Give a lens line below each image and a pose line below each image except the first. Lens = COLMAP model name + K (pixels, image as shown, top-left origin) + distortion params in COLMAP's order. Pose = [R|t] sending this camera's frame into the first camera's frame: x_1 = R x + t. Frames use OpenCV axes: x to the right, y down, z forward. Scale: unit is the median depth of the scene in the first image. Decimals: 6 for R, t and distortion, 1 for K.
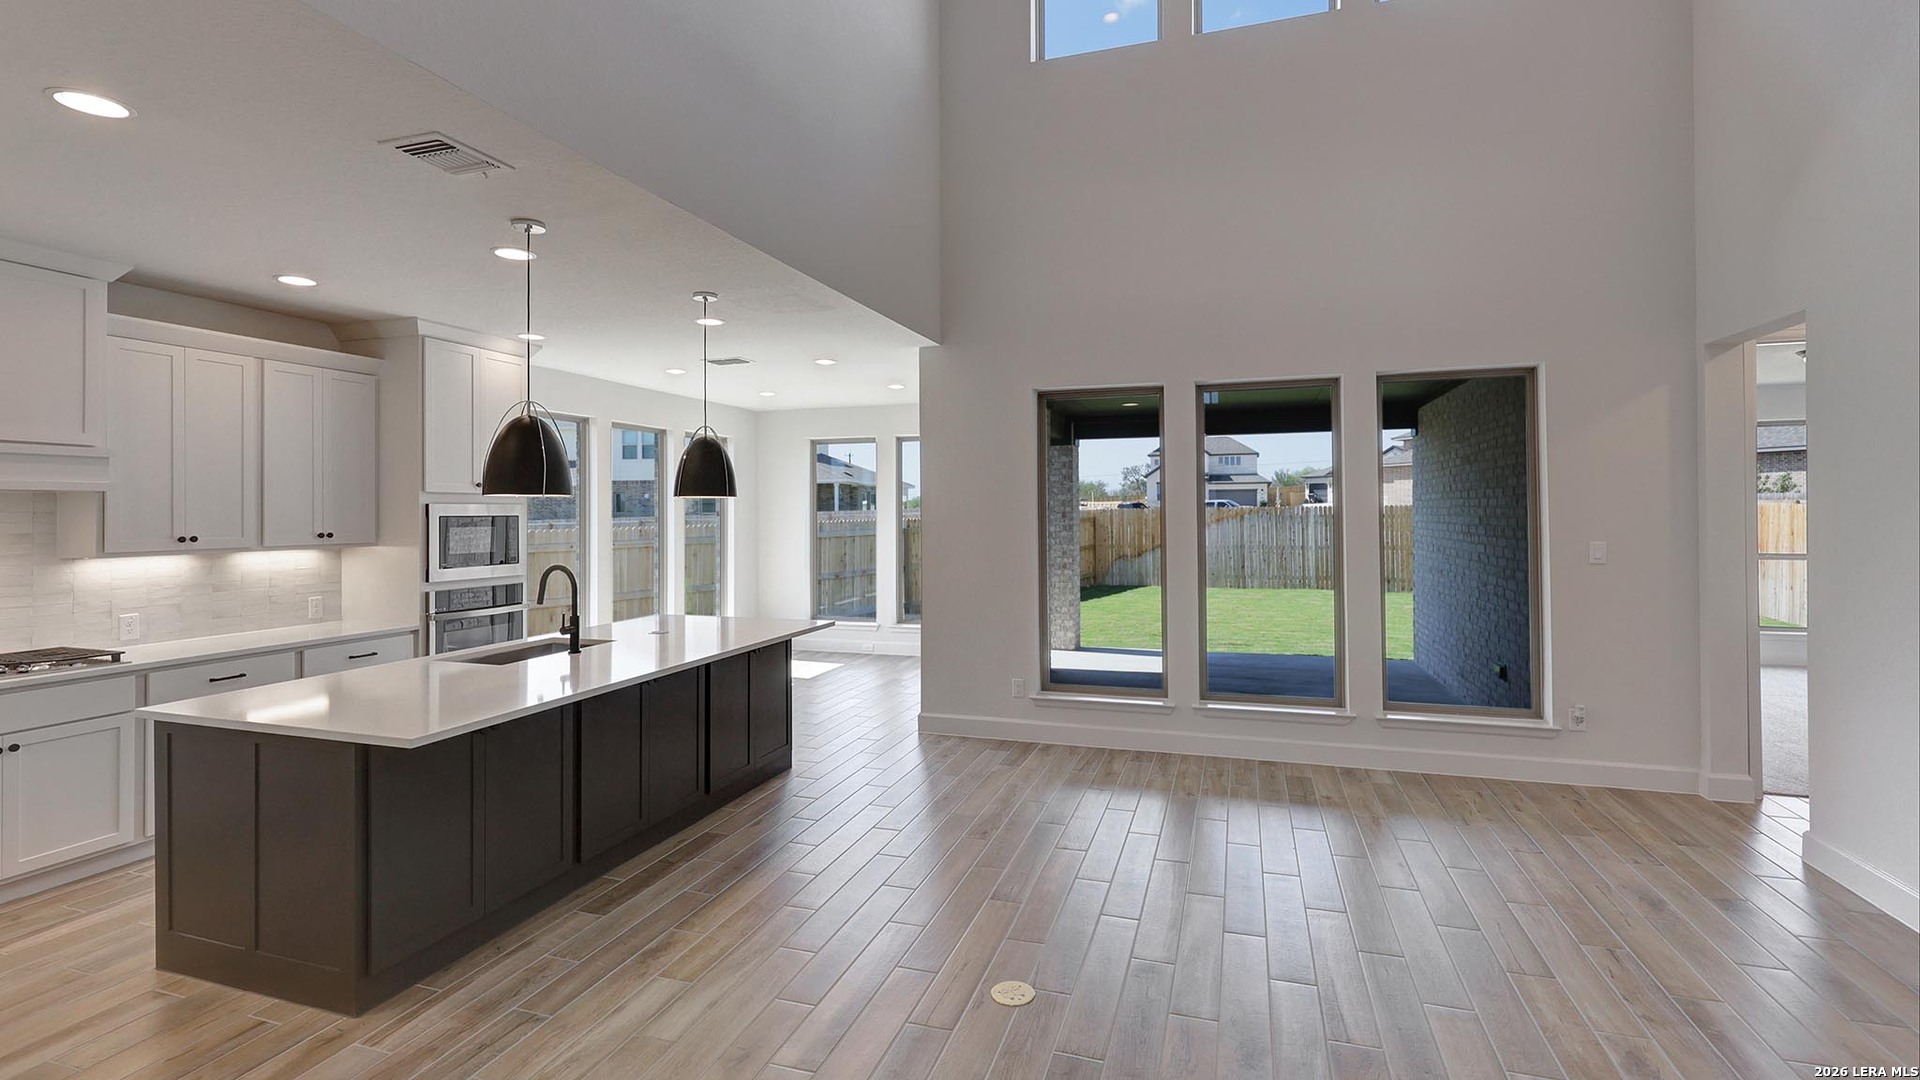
lens RADIAL K [[858.8, 0, 974.4], [0, 858.8, 529.8], [0, 0, 1]] dist [-0.004725, -0.000799]
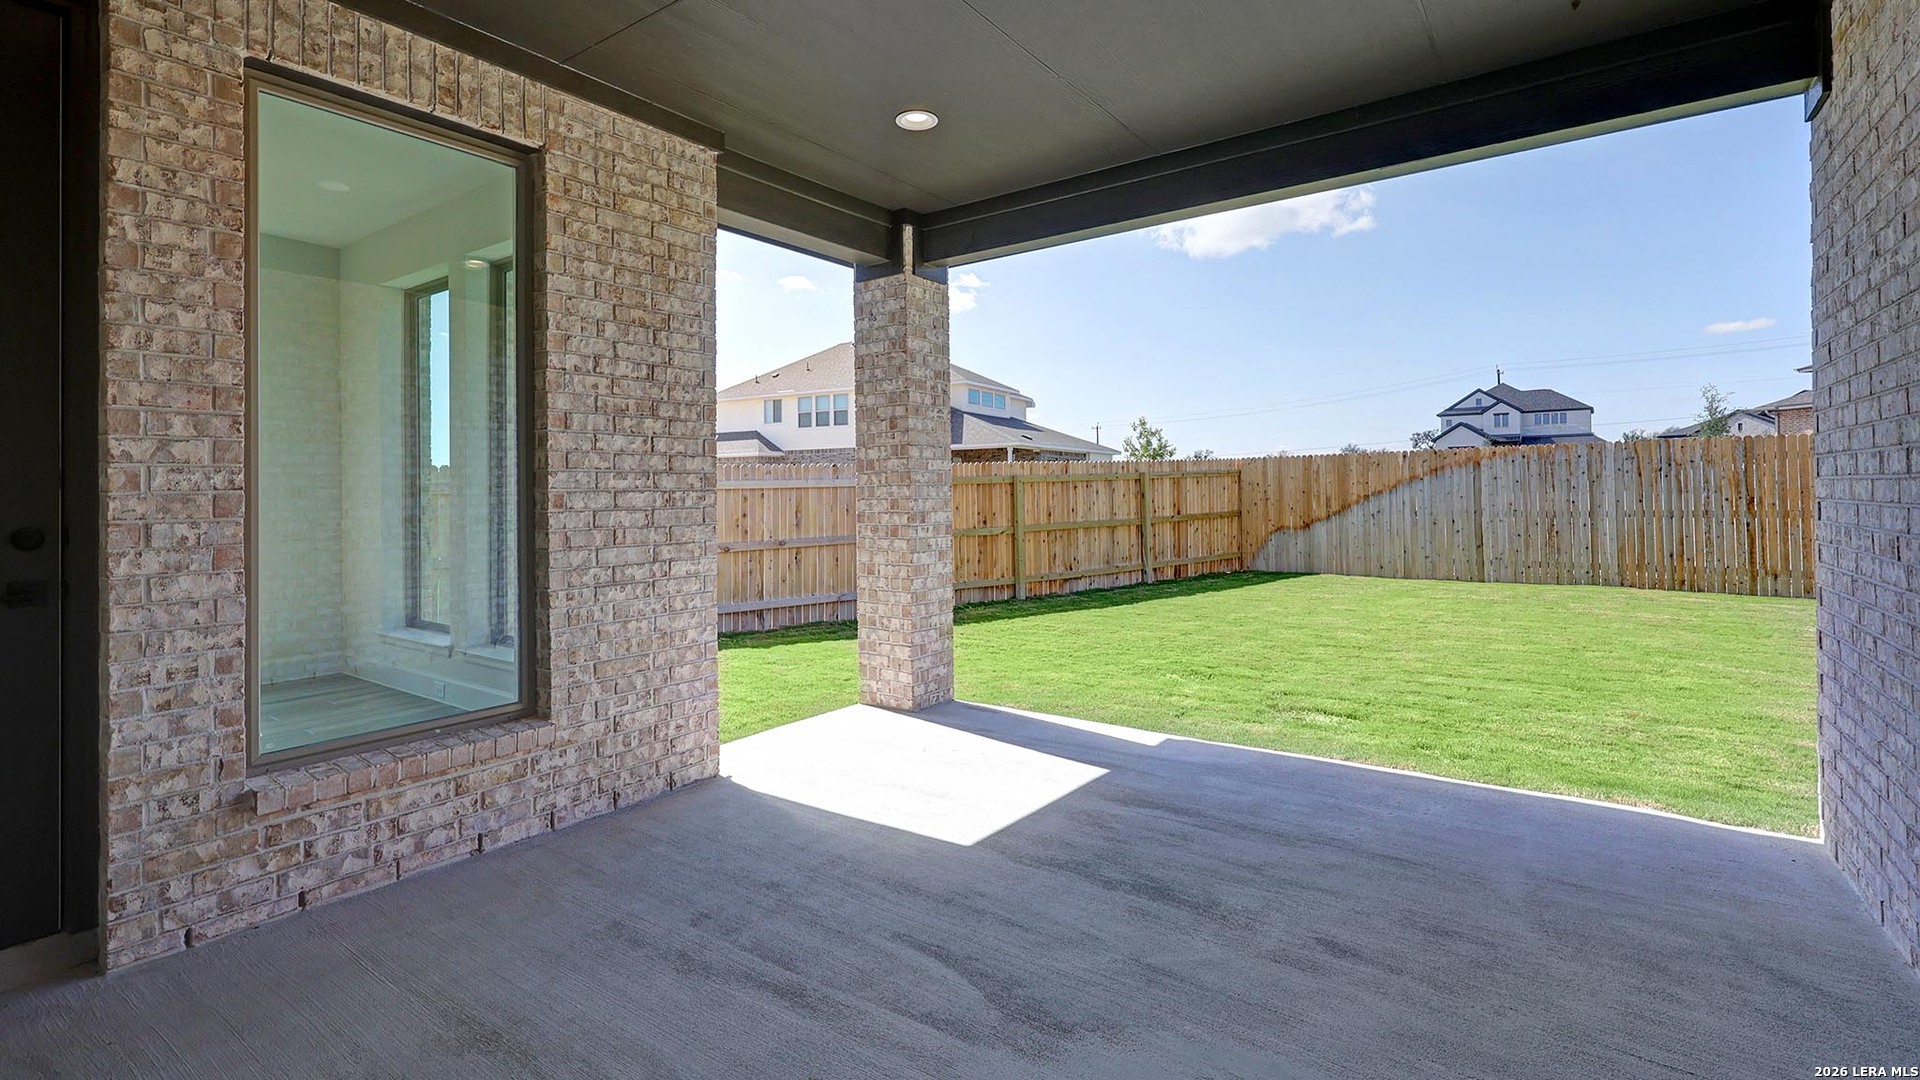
lens RADIAL K [[858.8, 0, 958.5], [0, 858.8, 529.3], [0, 0, 1]] dist [-0.004725, -0.000799]
pose [[0.947018, 0.008032, -0.321081, 0.163537], [0.000122, 0.999678, 0.025365, 0.016284], [0.321182, -0.024061, 0.946712, 0.316283]]
